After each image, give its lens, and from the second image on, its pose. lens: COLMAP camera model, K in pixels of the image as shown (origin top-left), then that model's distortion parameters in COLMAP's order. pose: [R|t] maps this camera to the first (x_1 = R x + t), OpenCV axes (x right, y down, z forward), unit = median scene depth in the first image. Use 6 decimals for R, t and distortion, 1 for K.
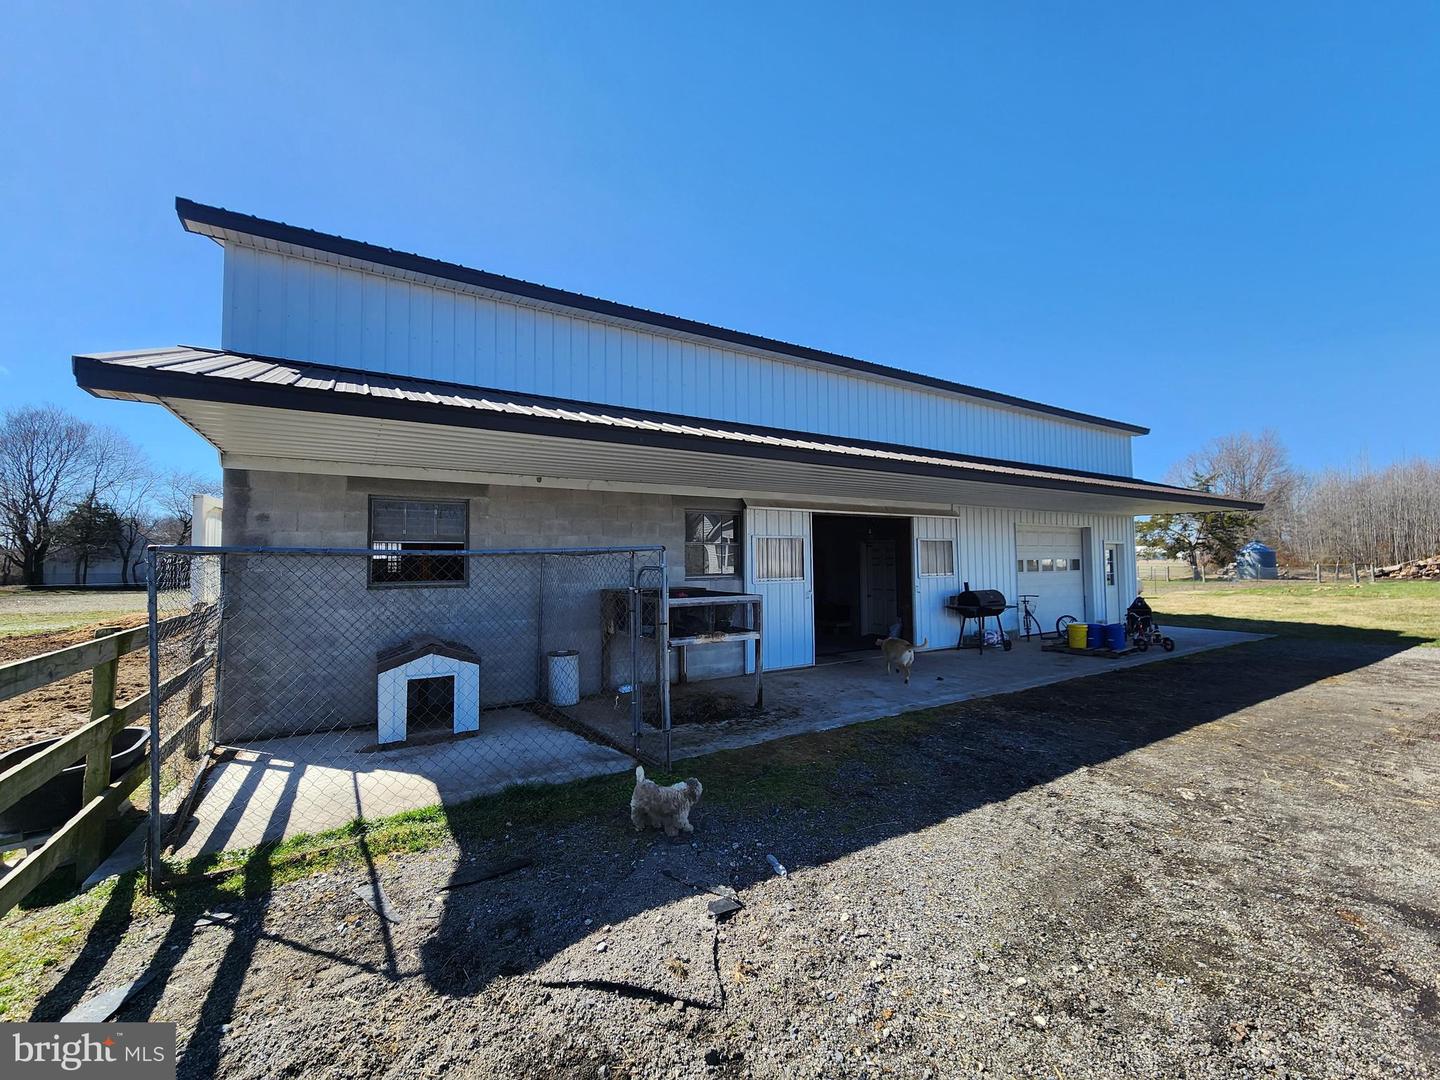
lens RADIAL K [[594.7, 0, 712.4], [0, 594.7, 537.7], [0, 0, 1]] dist [0.000337, -0.000394]
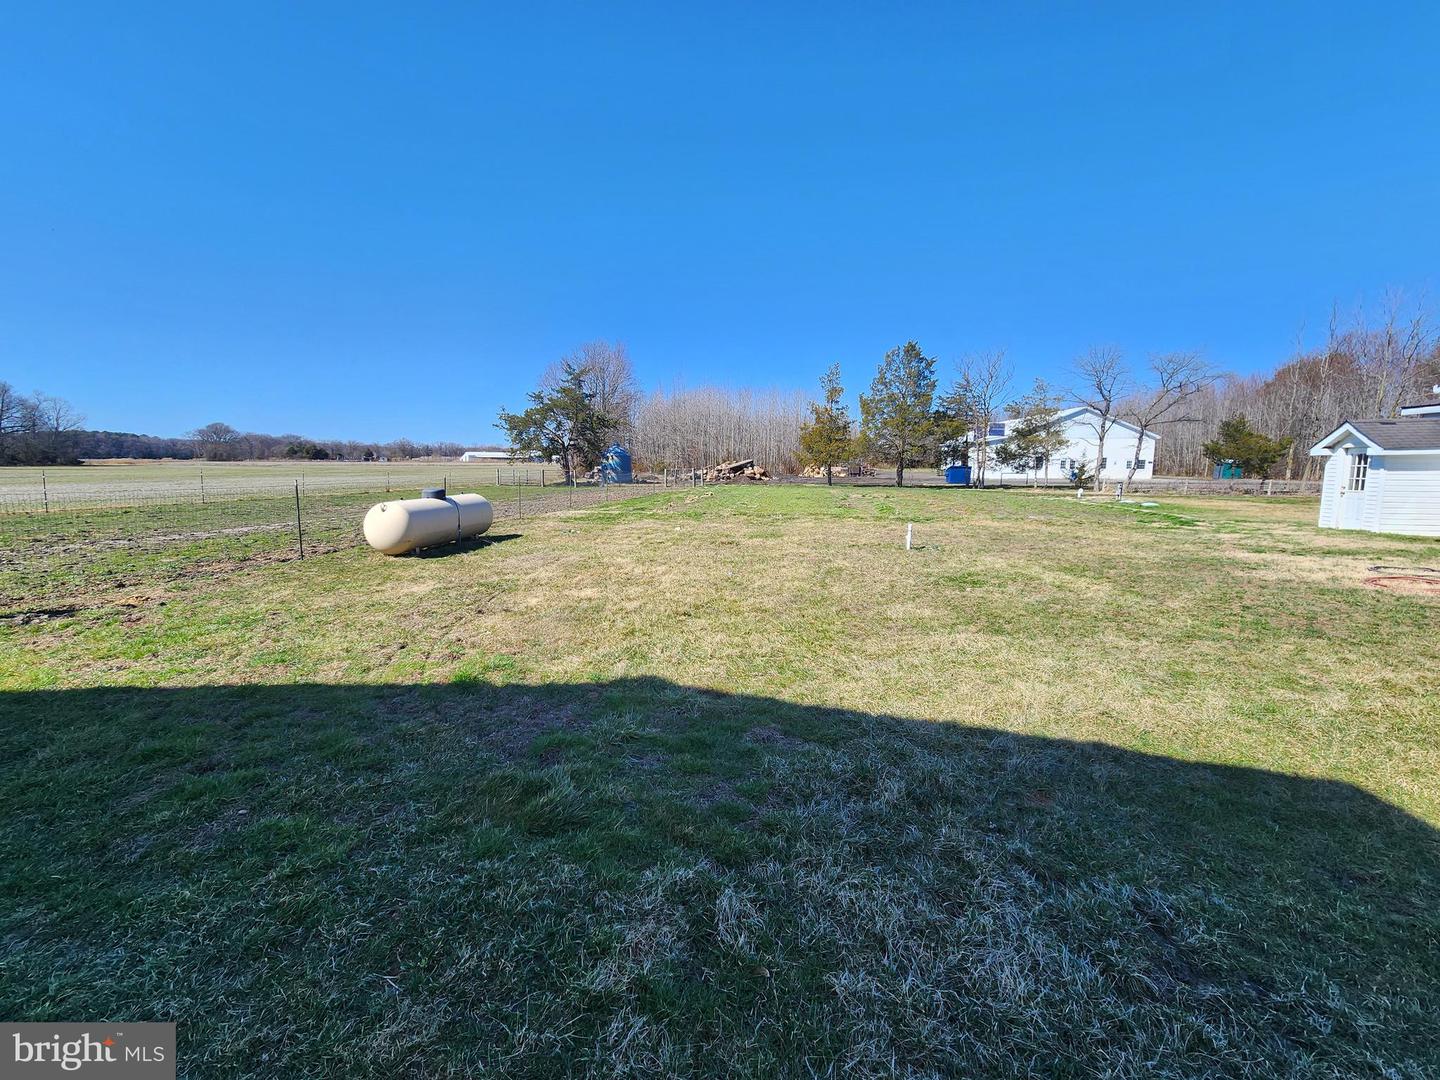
lens RADIAL K [[594.7, 0, 724.0], [0, 594.7, 540.7], [0, 0, 1]] dist [0.000337, -0.000394]
pose [[0.586333, -0.092860, 0.804730, 0.204998], [-0.043176, 0.988414, 0.145514, 0.012119], [-0.808919, -0.120065, 0.575530, 0.263963]]
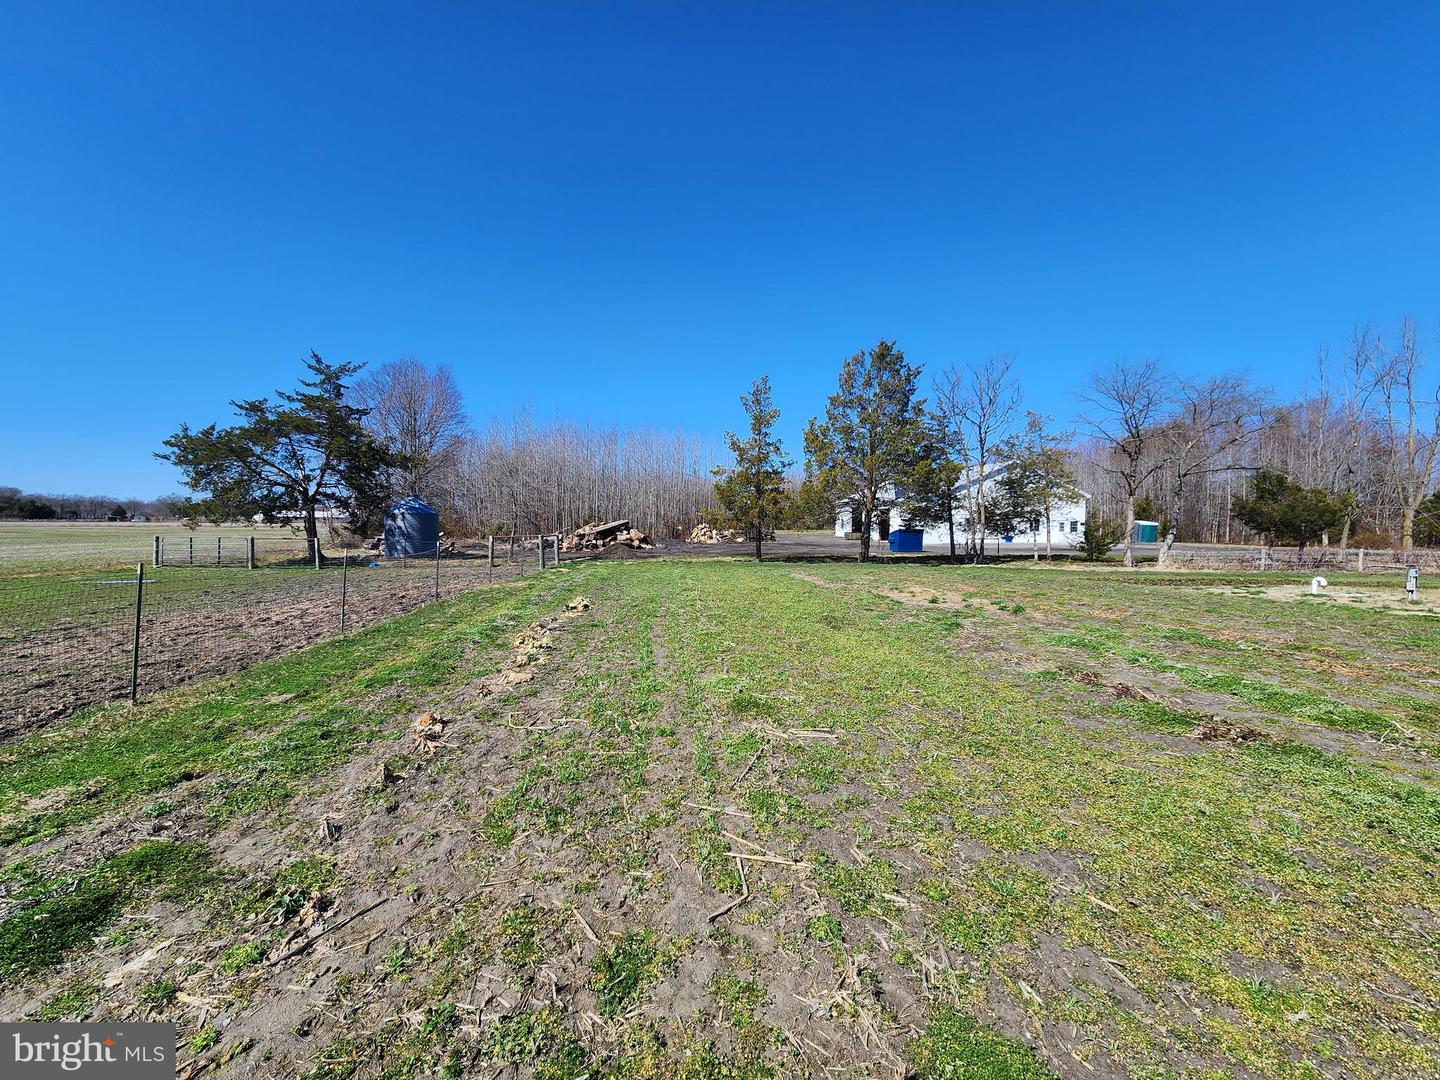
lens RADIAL K [[594.7, 0, 710.9], [0, 594.7, 537.6], [0, 0, 1]] dist [0.000337, -0.000394]
pose [[0.393760, -0.007891, 0.919179, 0.465378], [-0.047275, 0.998466, 0.028824, 0.016884], [-0.917997, -0.054804, 0.392783, 0.470000]]
